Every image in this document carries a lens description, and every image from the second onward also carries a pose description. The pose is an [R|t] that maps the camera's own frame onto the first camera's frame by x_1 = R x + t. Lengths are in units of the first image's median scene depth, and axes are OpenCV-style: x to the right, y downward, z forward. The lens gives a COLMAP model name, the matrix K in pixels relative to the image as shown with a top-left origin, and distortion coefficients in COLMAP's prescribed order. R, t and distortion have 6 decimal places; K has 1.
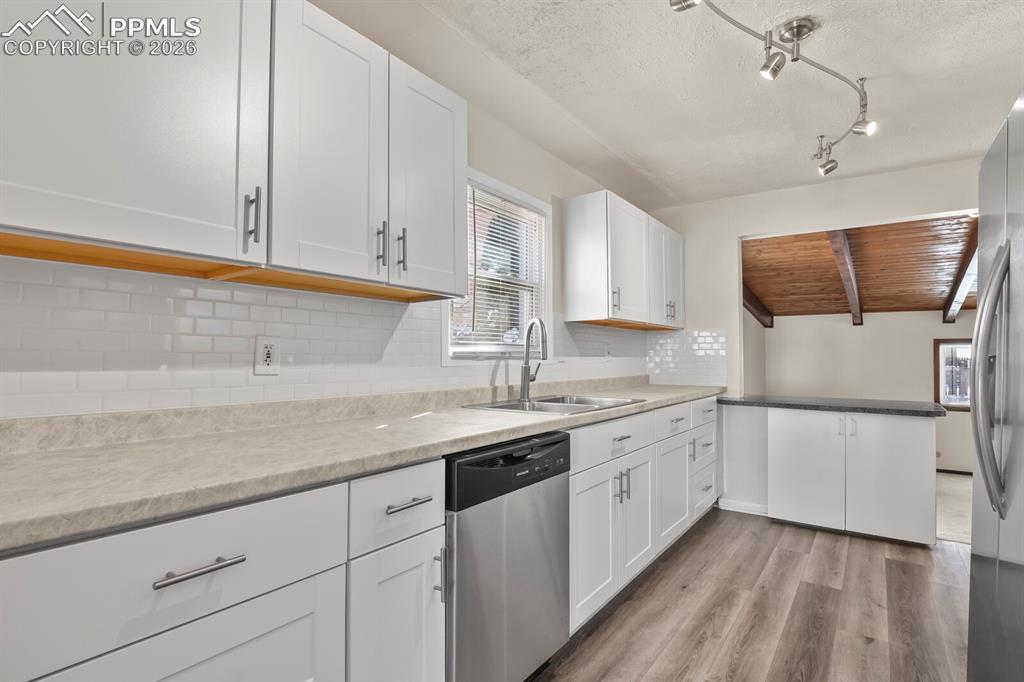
lens RADIAL K [[501.2, 0, 517.7], [0, 501.2, 343.1], [0, 0, 1]] dist [-0.011585, -0.000701]
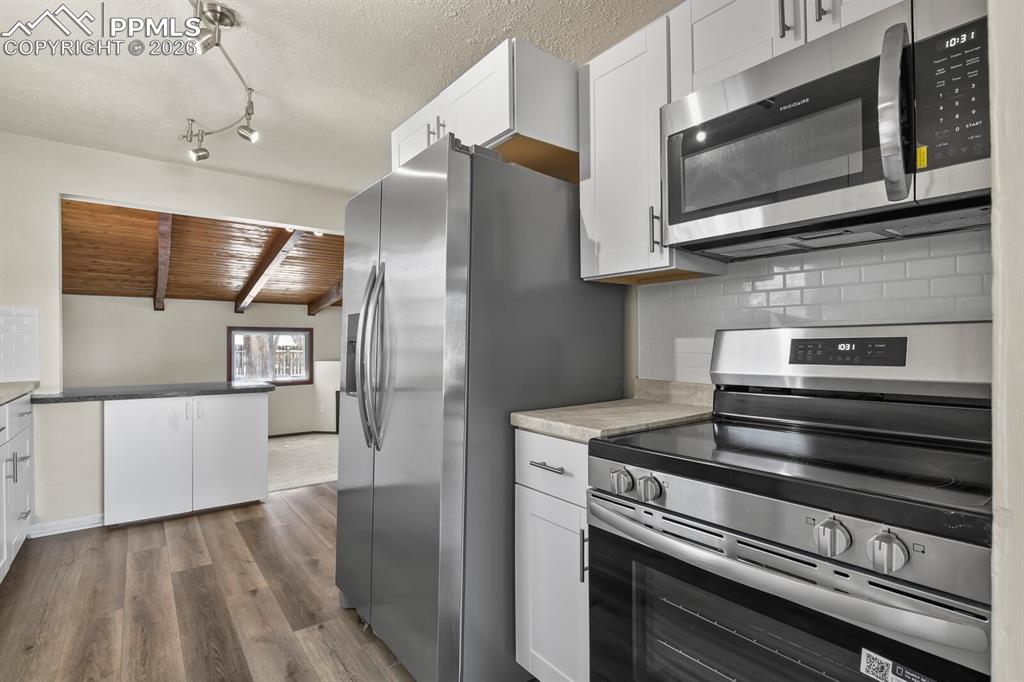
lens RADIAL K [[505.4, 0, 512.0], [0, 505.4, 341.0], [0, 0, 1]] dist [-0.000180, -0.000665]
pose [[0.298688, -0.002218, 0.954348, -0.160041], [-0.020632, 0.999749, 0.008781, 0.003239], [-0.954128, -0.022313, 0.298567, 0.079953]]
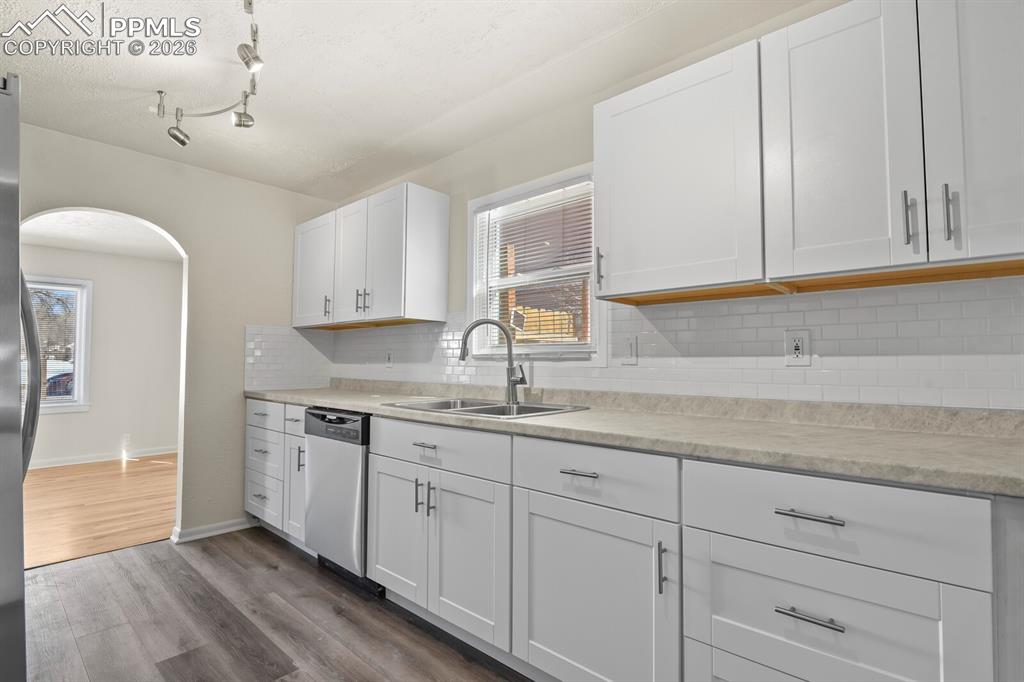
lens RADIAL K [[501.2, 0, 517.7], [0, 501.2, 343.1], [0, 0, 1]] dist [-0.011585, -0.000701]
pose [[-0.111948, -0.048533, -0.992528, 0.794286], [0.016525, 0.998578, -0.050692, 0.039316], [0.993577, -0.022077, -0.110987, 0.909151]]
